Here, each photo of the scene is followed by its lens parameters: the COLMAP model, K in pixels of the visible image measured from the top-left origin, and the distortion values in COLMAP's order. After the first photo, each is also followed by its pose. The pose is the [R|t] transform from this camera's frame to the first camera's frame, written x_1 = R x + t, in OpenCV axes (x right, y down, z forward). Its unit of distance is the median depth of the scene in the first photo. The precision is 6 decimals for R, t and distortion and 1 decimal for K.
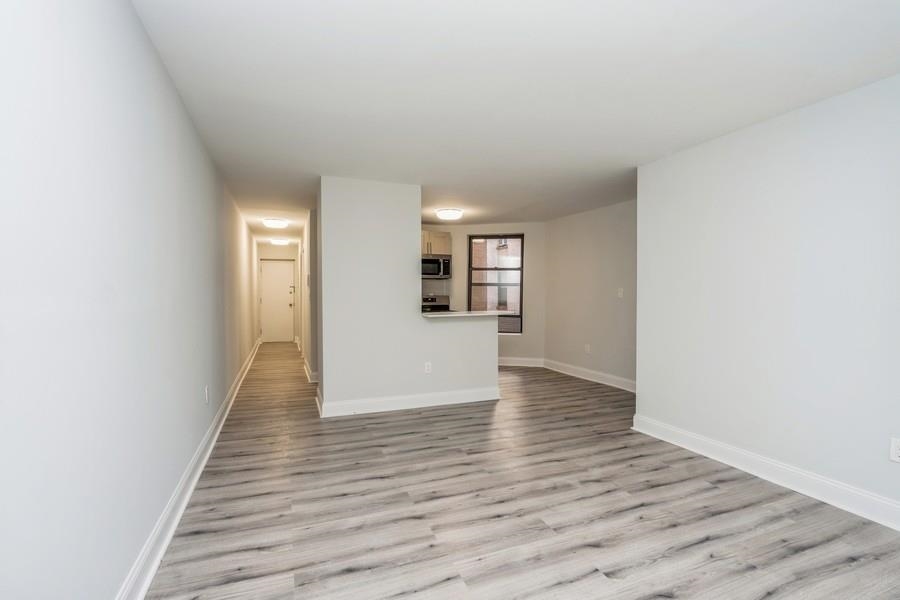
lens RADIAL K [[410.3, 0, 453.4], [0, 410.3, 307.8], [0, 0, 1]] dist [-0.009393, 0.003916]
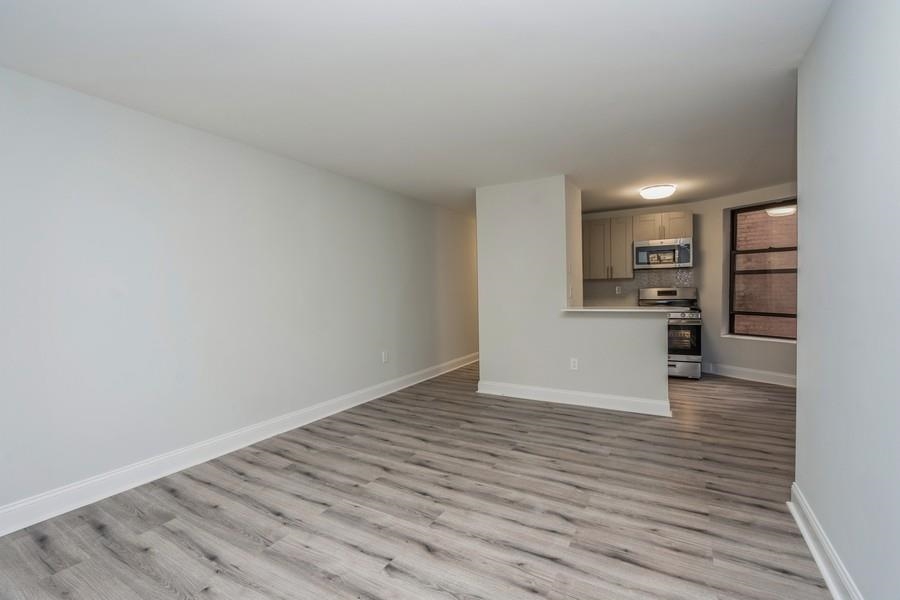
lens RADIAL K [[410.3, 0, 468.3], [0, 410.3, 296.5], [0, 0, 1]] dist [-0.009393, 0.003916]
pose [[0.622389, 0.003267, -0.782701, 0.755935], [-0.013986, 0.999878, -0.006948, 0.000564], [0.782583, 0.015271, 0.622359, 0.310990]]
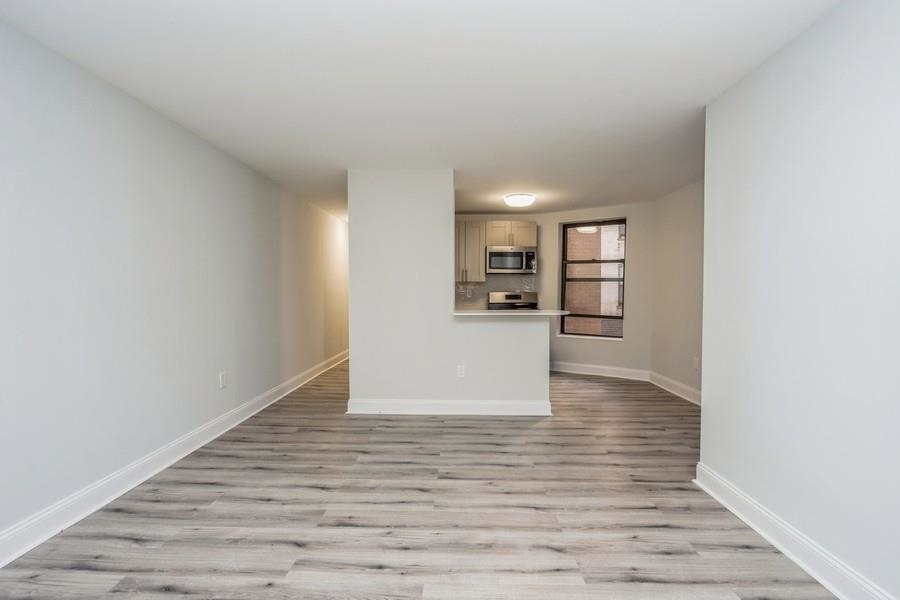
lens RADIAL K [[410.3, 0, 464.6], [0, 410.3, 308.7], [0, 0, 1]] dist [-0.009393, 0.003916]
pose [[0.922786, 0.020576, -0.384764, 0.415037], [-0.017334, 0.999779, 0.011891, -0.004006], [0.384924, -0.004303, 0.922938, 0.247377]]
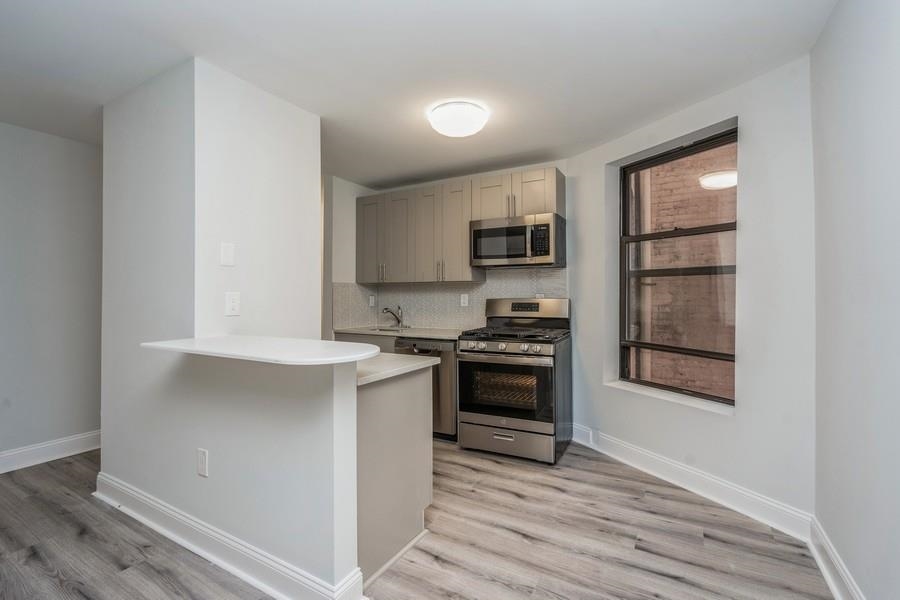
lens RADIAL K [[410.3, 0, 455.0], [0, 410.3, 300.3], [0, 0, 1]] dist [-0.009393, 0.003916]
pose [[0.599067, -0.000970, -0.800698, 0.627084], [-0.033162, 0.999111, -0.026021, -0.028623], [0.800012, 0.042141, 0.598503, 1.360999]]
